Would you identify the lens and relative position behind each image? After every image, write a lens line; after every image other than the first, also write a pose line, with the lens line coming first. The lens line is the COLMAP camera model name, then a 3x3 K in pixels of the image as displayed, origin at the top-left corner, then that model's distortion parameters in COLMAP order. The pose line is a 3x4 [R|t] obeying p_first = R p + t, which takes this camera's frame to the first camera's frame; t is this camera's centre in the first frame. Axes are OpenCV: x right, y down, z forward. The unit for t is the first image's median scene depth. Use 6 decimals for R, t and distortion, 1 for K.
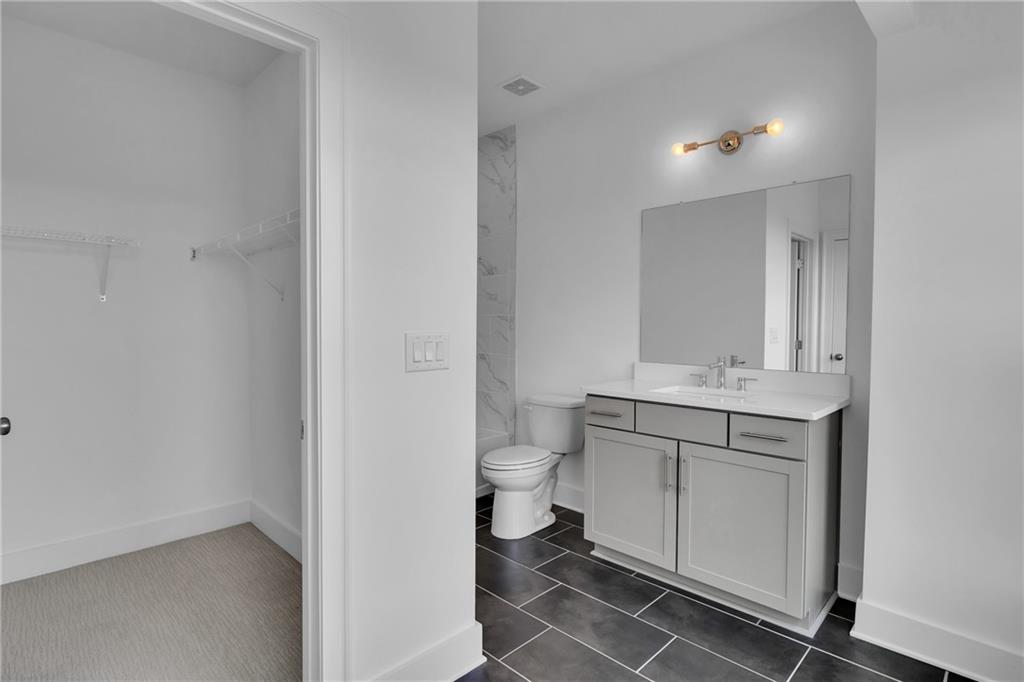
lens RADIAL K [[513.4, 0, 512.7], [0, 513.4, 341.6], [0, 0, 1]] dist [0.007254, 0.001235]
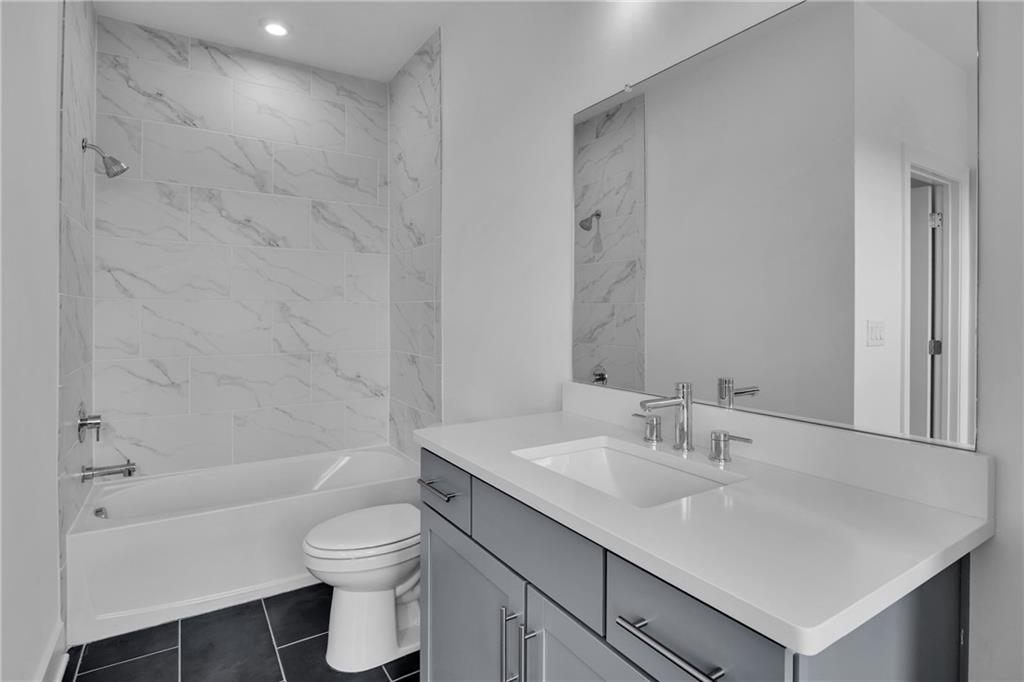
lens RADIAL K [[513.4, 0, 508.6], [0, 513.4, 315.9], [0, 0, 1]] dist [0.007254, 0.001235]
pose [[0.974532, 0.002255, -0.224238, 0.245005], [-0.009056, 0.999529, -0.029306, -0.011940], [0.224067, 0.030590, 0.974094, 0.343995]]
